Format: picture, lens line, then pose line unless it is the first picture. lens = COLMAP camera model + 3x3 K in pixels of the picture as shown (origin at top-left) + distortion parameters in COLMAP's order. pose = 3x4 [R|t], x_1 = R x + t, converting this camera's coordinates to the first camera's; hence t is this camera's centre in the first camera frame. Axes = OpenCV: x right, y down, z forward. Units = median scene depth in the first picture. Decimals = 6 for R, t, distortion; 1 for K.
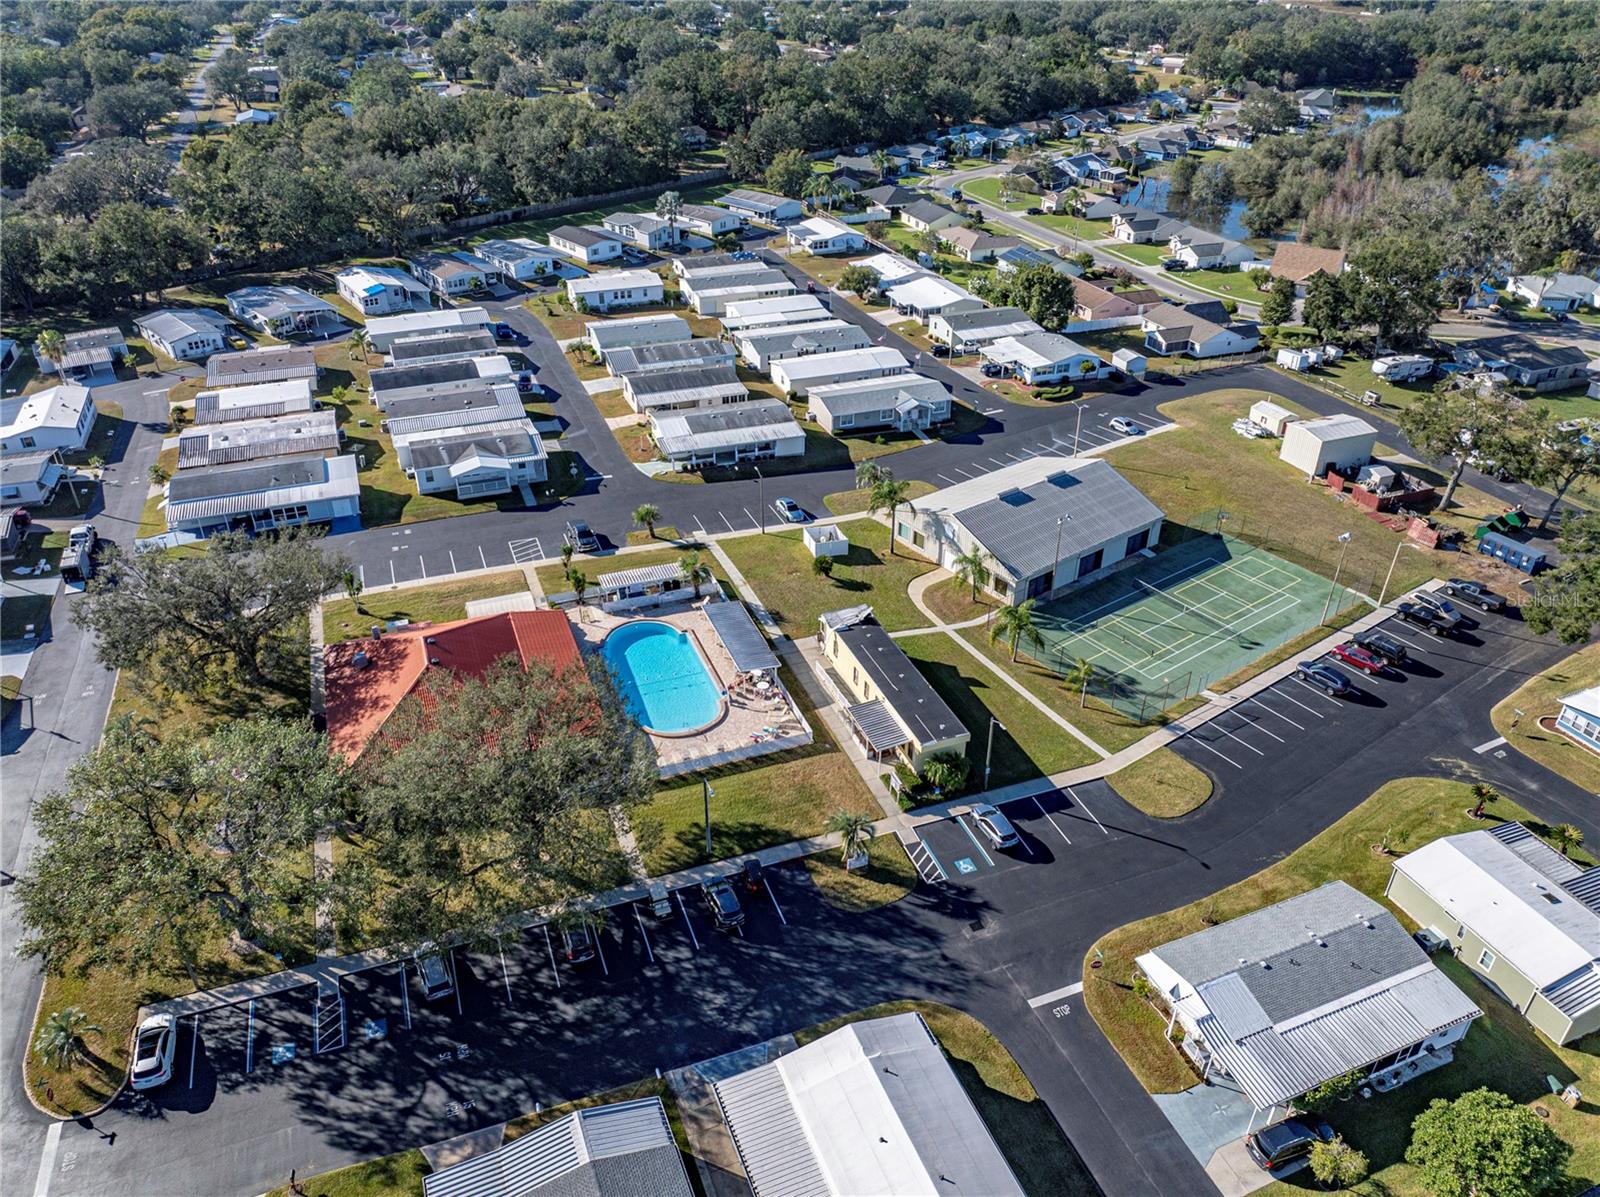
lens RADIAL K [[1129.6, 0, 799.2], [0, 1129.6, 602.0], [0, 0, 1]] dist [-0.041498, 0.031190]
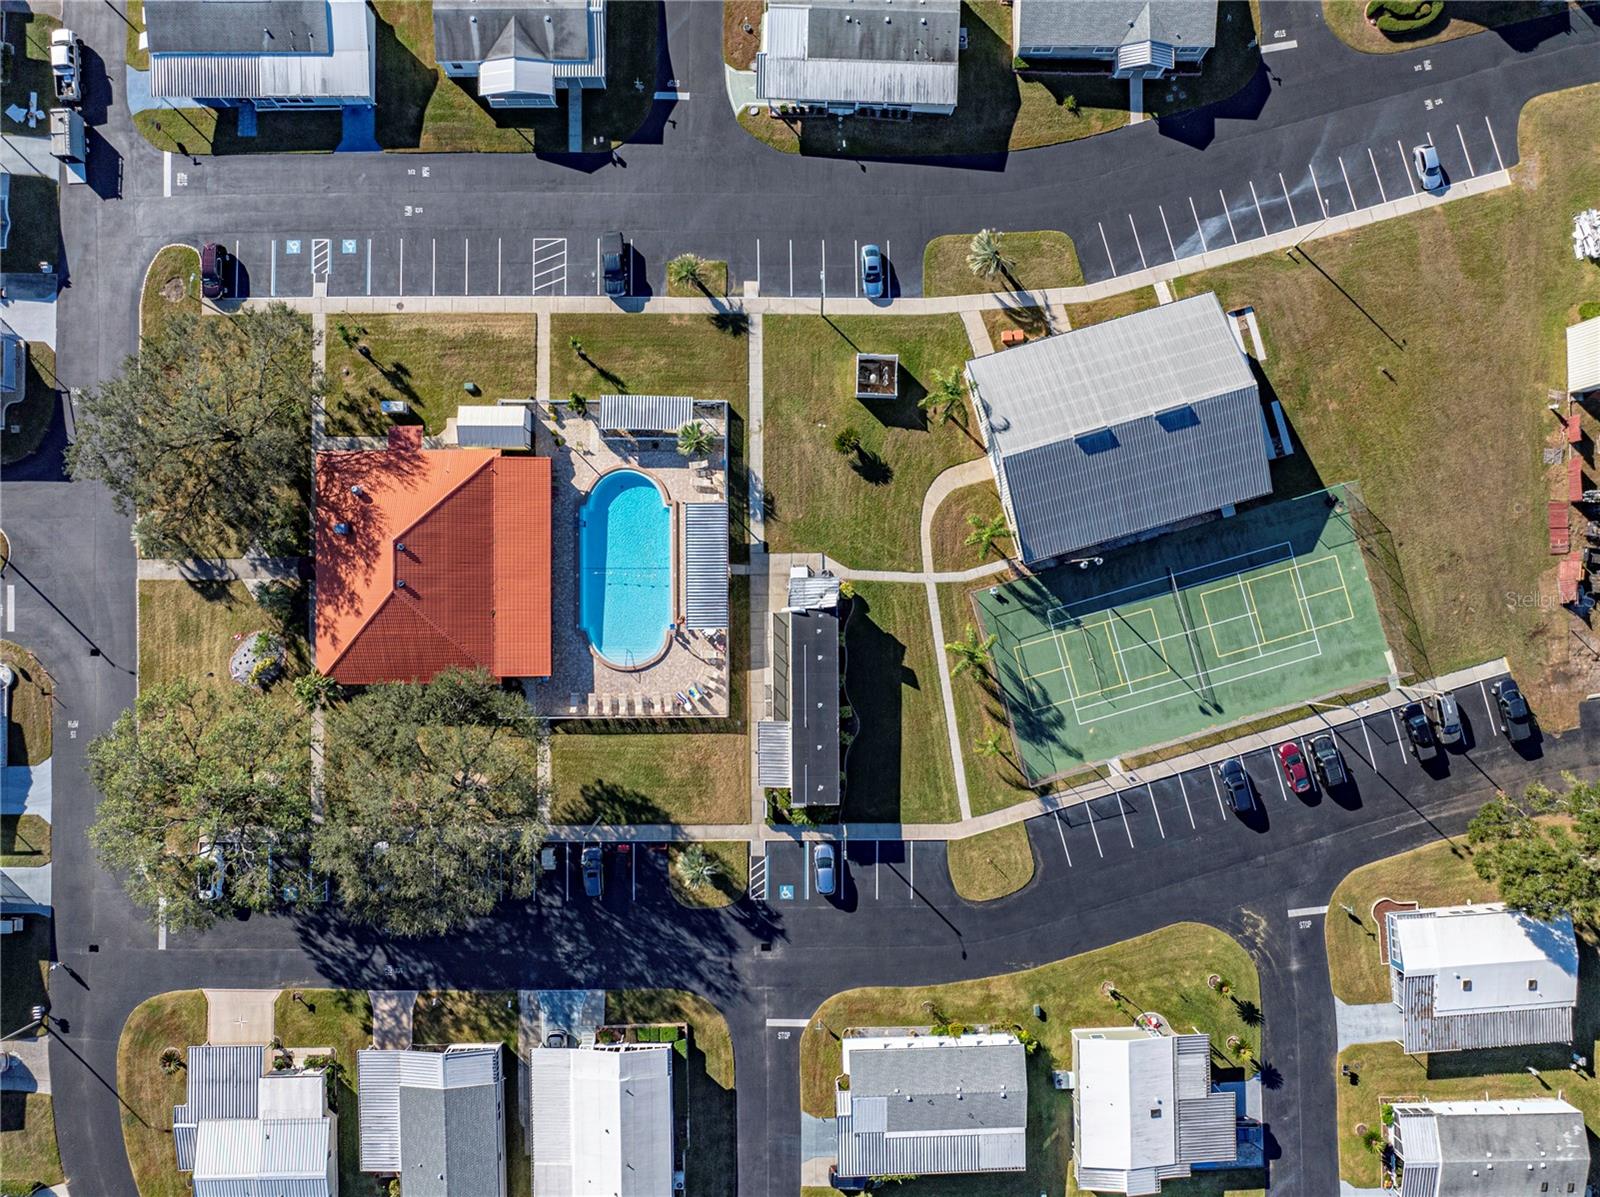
lens RADIAL K [[1129.6, 0, 796.7], [0, 1129.6, 603.7], [0, 0, 1]] dist [-0.041498, 0.031190]
pose [[0.934543, 0.355845, -0.002073, 0.043235], [-0.185955, 0.493318, 0.849740, -1.002100], [0.303398, -0.793733, 0.527198, 0.576737]]
